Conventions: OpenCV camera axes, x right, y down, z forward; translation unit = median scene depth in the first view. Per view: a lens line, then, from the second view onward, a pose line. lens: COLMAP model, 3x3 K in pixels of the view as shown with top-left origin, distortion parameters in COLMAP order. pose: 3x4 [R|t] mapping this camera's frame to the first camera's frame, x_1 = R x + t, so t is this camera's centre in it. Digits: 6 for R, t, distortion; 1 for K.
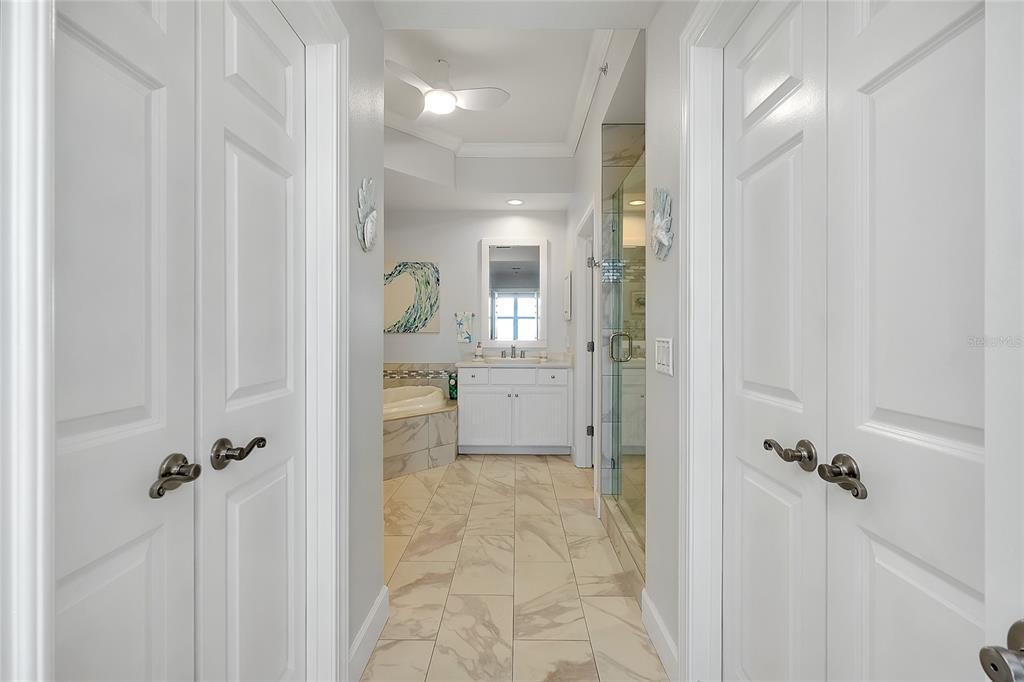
lens RADIAL K [[448.3, 0, 513.9], [0, 448.3, 333.8], [0, 0, 1]] dist [-0.006108, 0.000358]
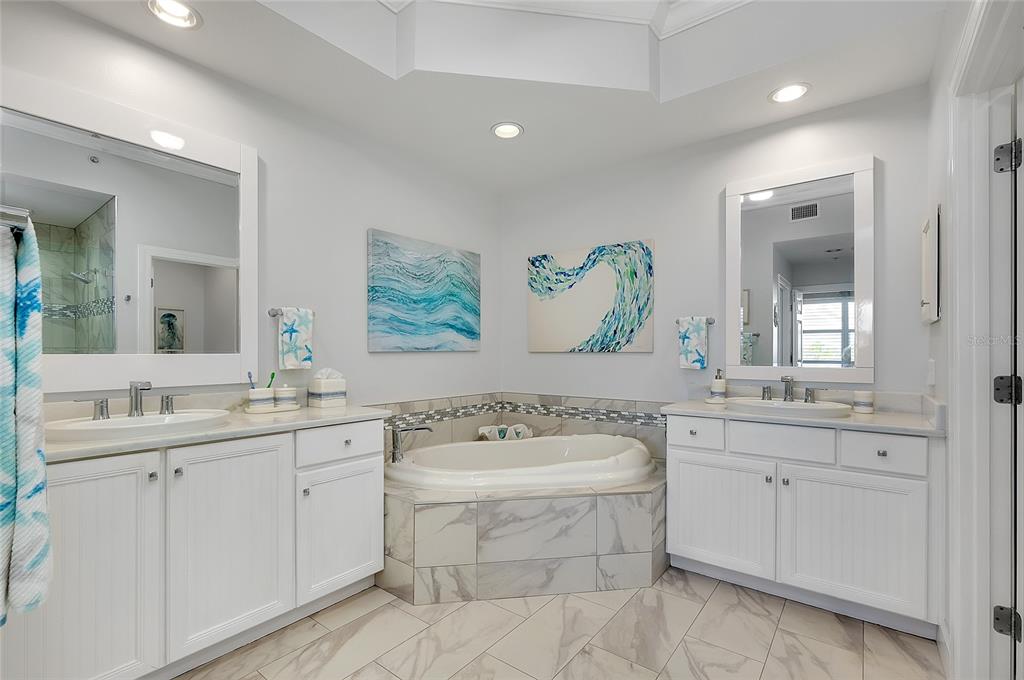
lens RADIAL K [[457.8, 0, 508.6], [0, 457.8, 352.5], [0, 0, 1]] dist [-0.007839, -0.000579]
pose [[0.793401, -0.002154, -0.608696, 0.060579], [-0.000235, 0.999993, -0.003845, 0.000051], [0.608700, 0.003193, 0.793394, 0.379238]]
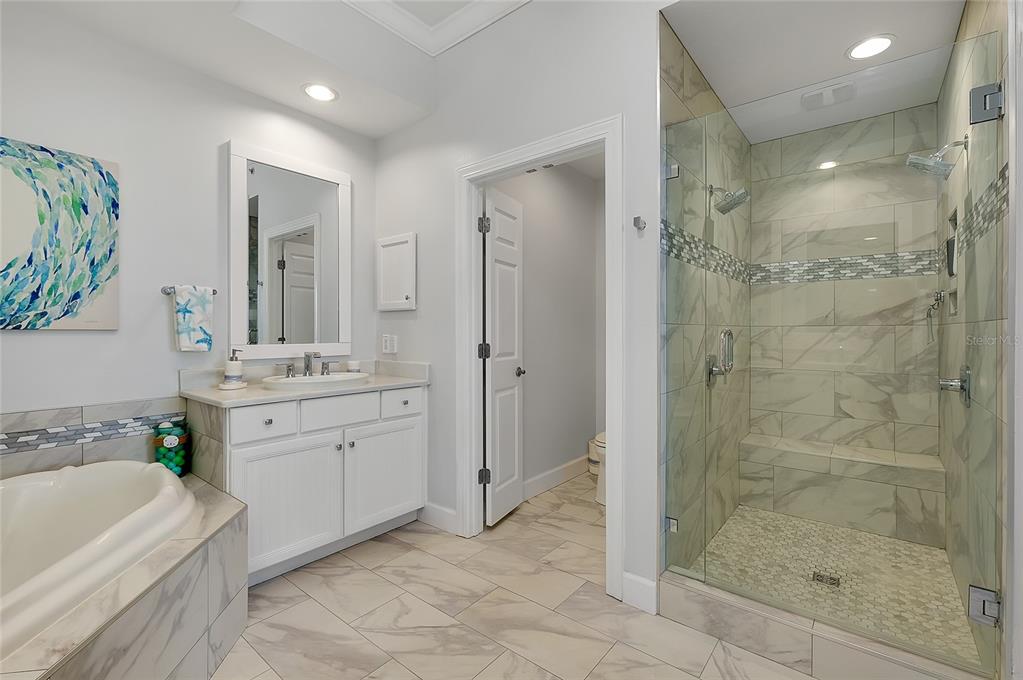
lens RADIAL K [[447.9, 0, 515.7], [0, 447.9, 332.3], [0, 0, 1]] dist [-0.006108, 0.000358]
pose [[0.623446, -0.004648, 0.781853, -0.262329], [0.002143, 0.999989, 0.004237, -0.001501], [-0.781863, -0.000966, 0.623449, 0.445447]]
